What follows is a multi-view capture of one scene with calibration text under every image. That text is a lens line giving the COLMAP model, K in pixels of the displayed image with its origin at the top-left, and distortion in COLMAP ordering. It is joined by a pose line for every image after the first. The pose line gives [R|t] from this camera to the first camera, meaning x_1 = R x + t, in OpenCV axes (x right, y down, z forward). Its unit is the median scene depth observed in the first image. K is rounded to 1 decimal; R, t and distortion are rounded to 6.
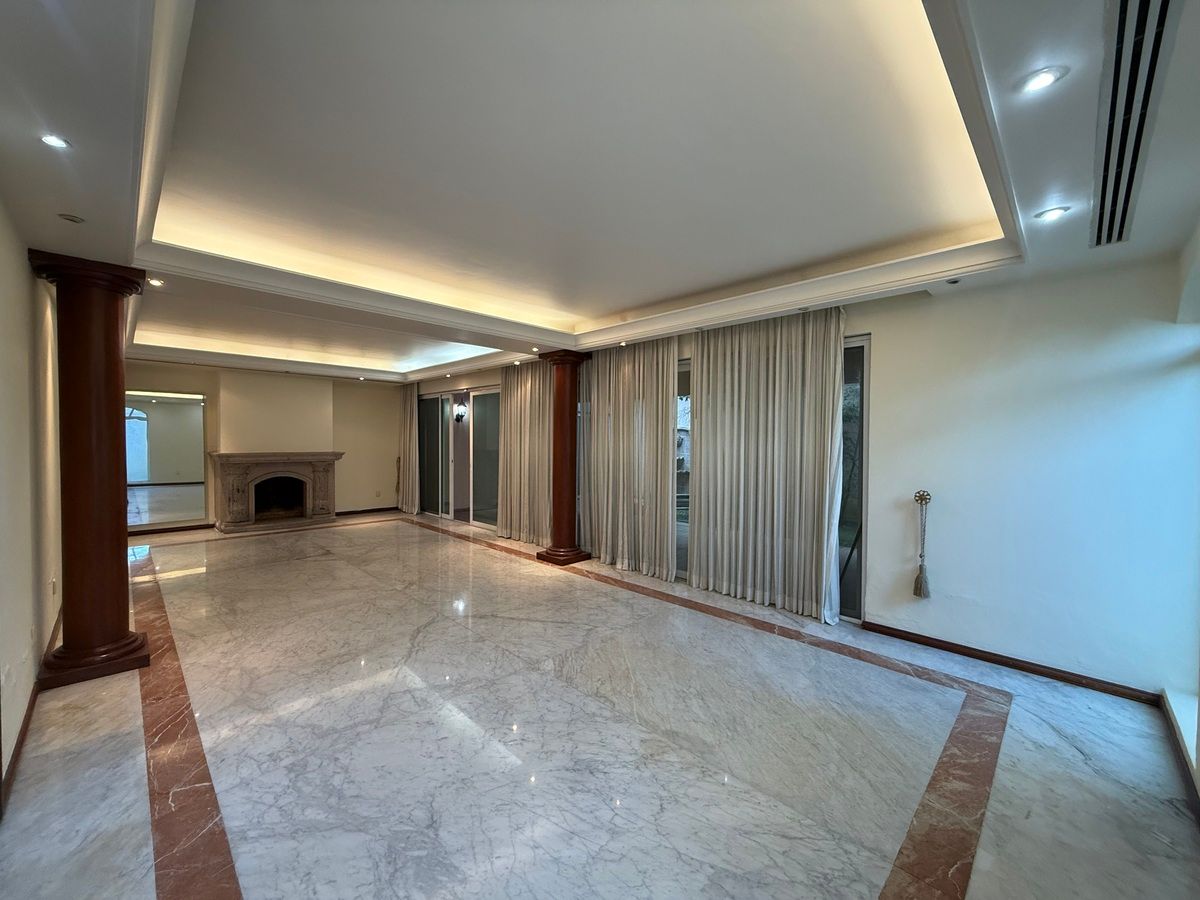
lens RADIAL K [[479.2, 0, 598.8], [0, 479.2, 450.3], [0, 0, 1]] dist [0.000409, 0.000119]
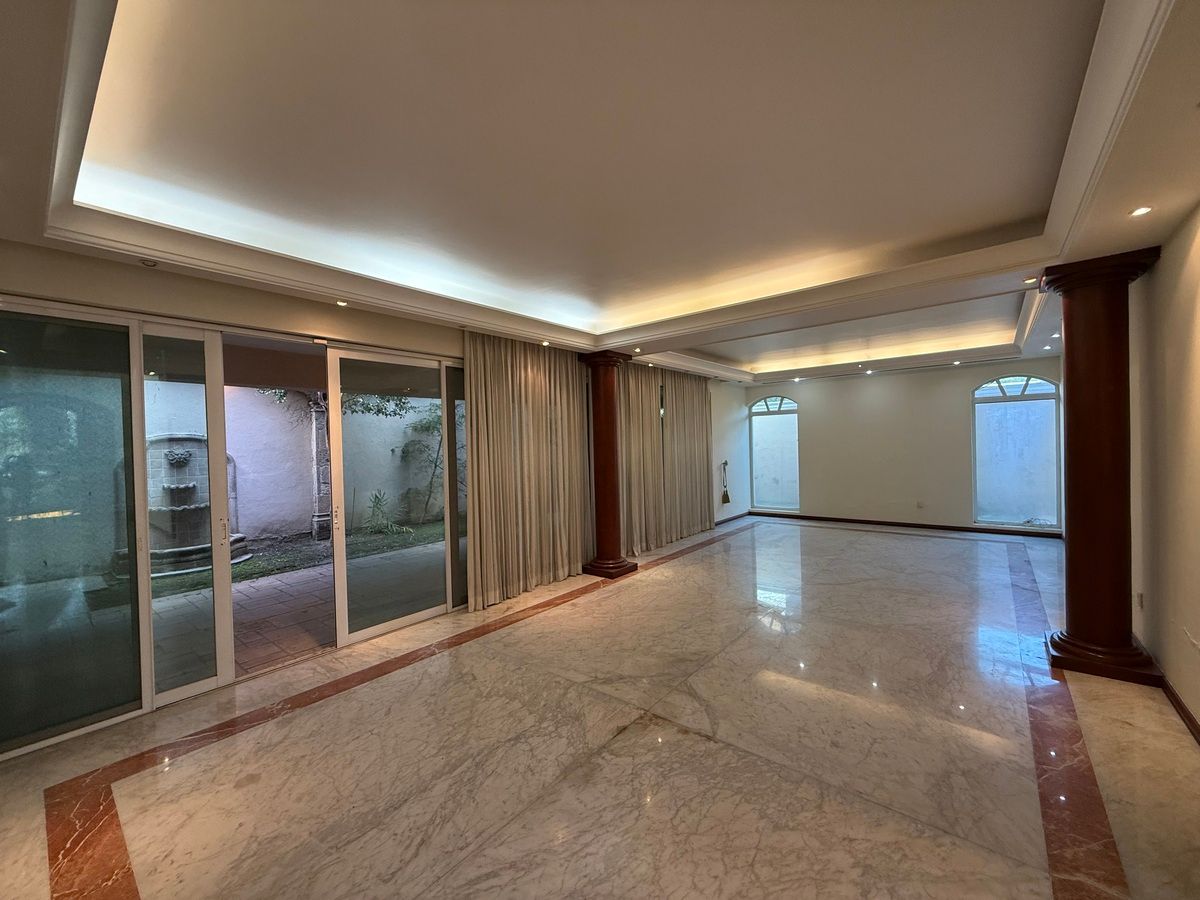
lens RADIAL K [[479.2, 0, 598.0], [0, 479.2, 448.2], [0, 0, 1]] dist [0.000409, 0.000119]
pose [[-0.098197, -0.017008, 0.995022, -1.097731], [0.050719, 0.998469, 0.022072, -0.041267], [-0.993874, 0.052633, -0.097184, 1.200405]]
